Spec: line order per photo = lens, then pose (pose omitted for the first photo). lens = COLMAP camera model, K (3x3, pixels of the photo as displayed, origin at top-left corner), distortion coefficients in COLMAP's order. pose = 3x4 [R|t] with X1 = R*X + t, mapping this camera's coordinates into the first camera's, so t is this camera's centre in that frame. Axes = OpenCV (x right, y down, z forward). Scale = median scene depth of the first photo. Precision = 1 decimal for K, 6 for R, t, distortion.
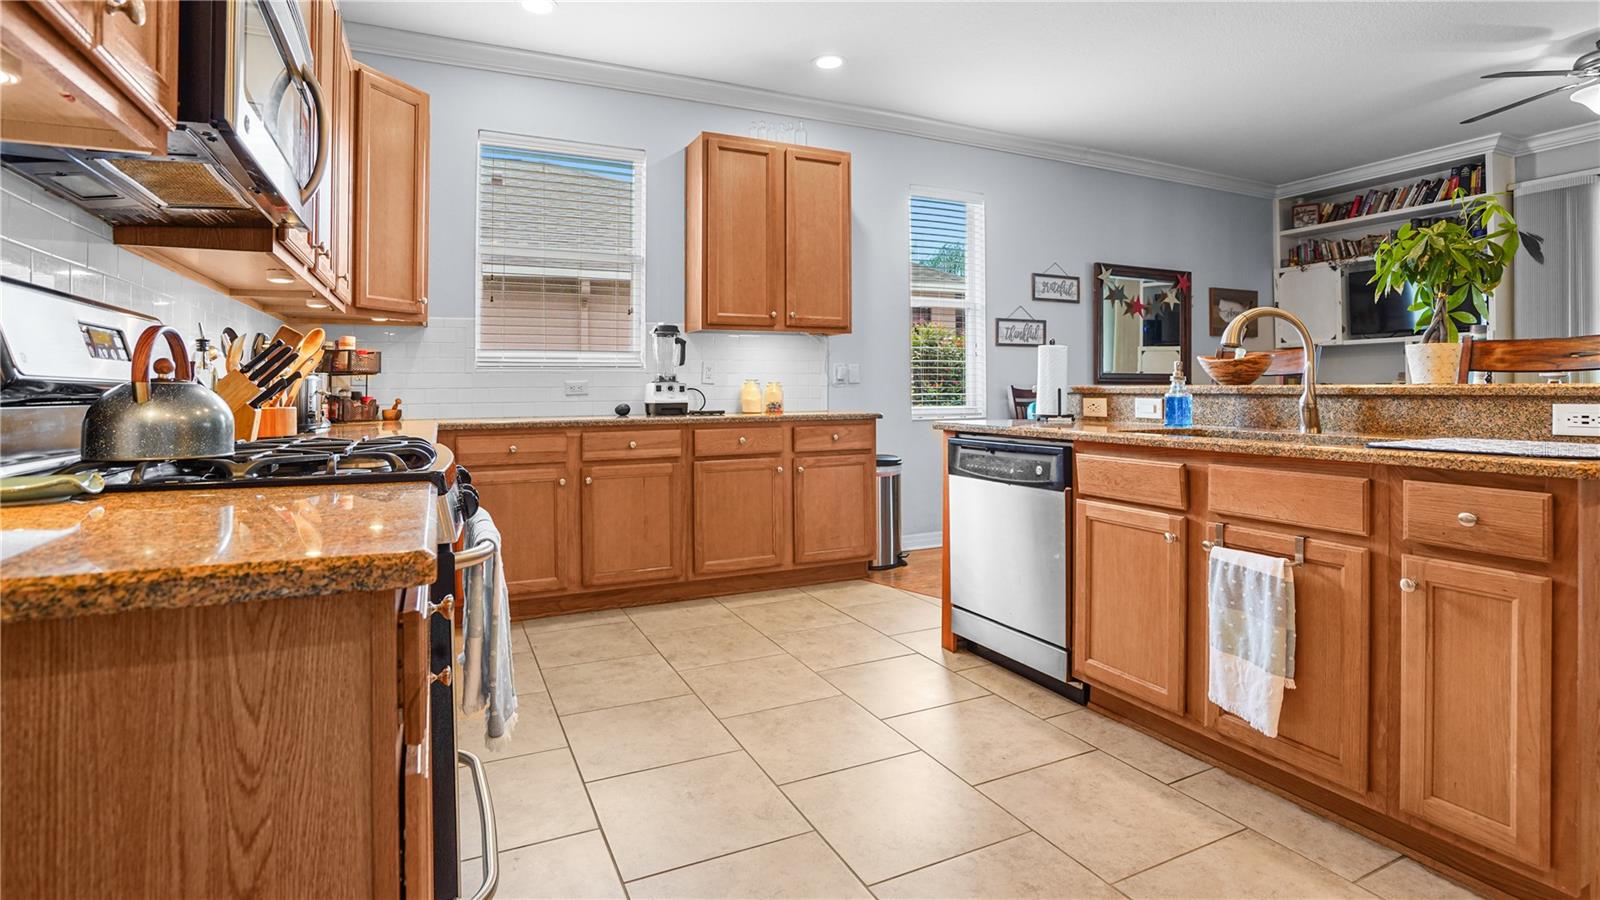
lens RADIAL K [[789.3, 0, 806.6], [0, 789.3, 374.2], [0, 0, 1]] dist [-0.003999, -0.000141]
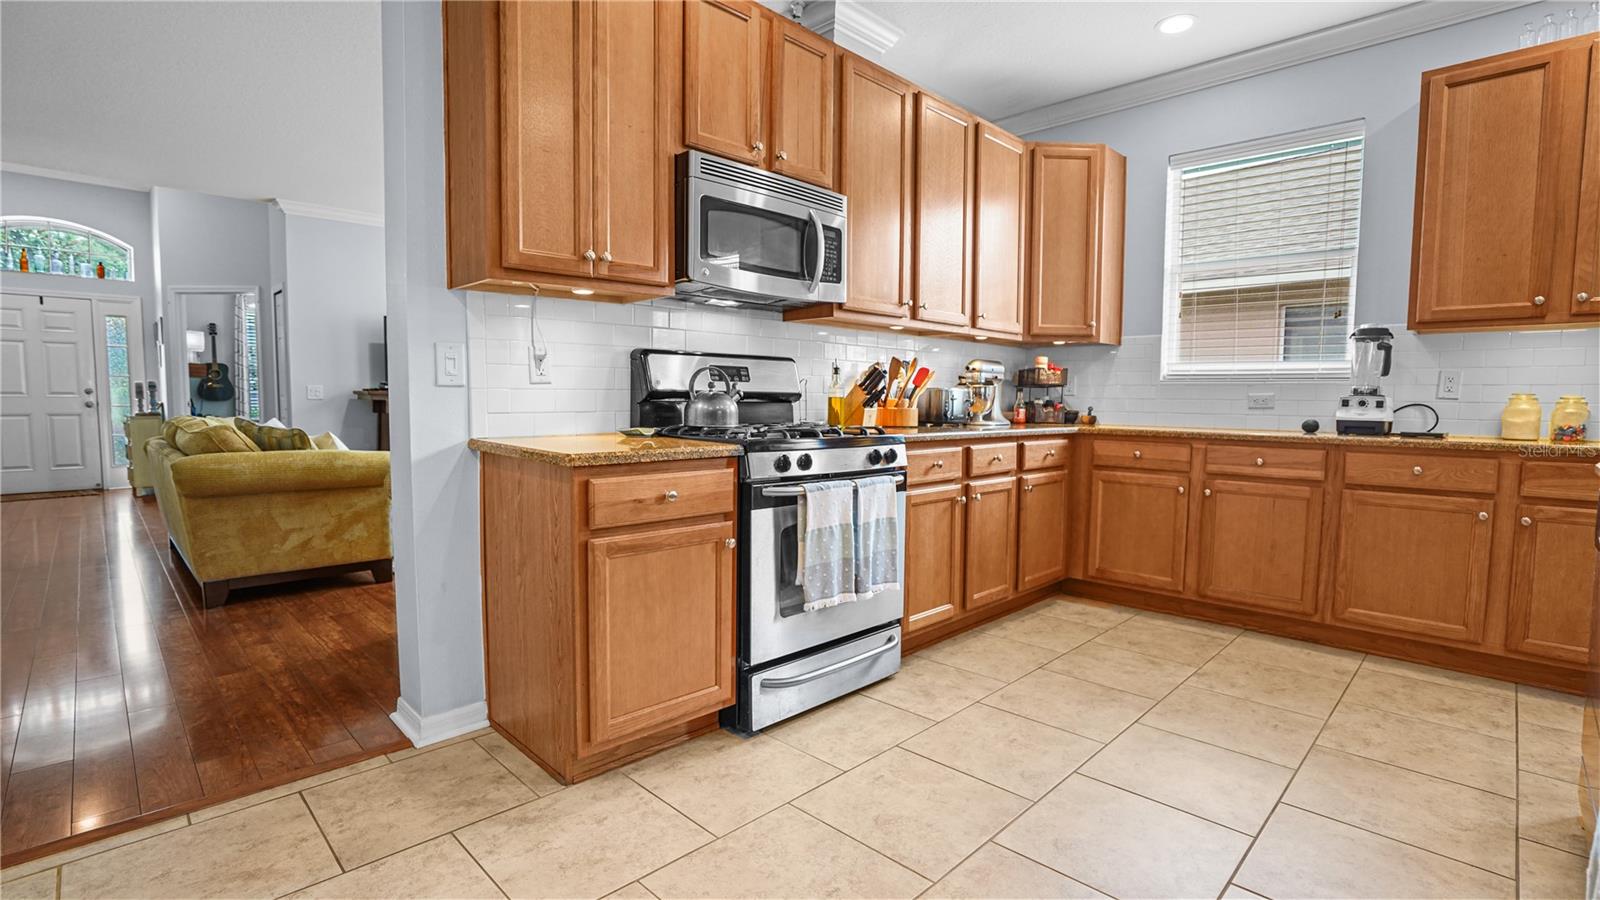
lens RADIAL K [[758.6, 0, 802.3], [0, 758.6, 453.7], [0, 0, 1]] dist [0.005100, 0.001479]
pose [[0.362435, 0.081993, -0.928395, 0.415317], [0.001301, 0.996077, 0.088479, -0.001083], [0.932008, -0.033276, 0.360907, 0.162773]]
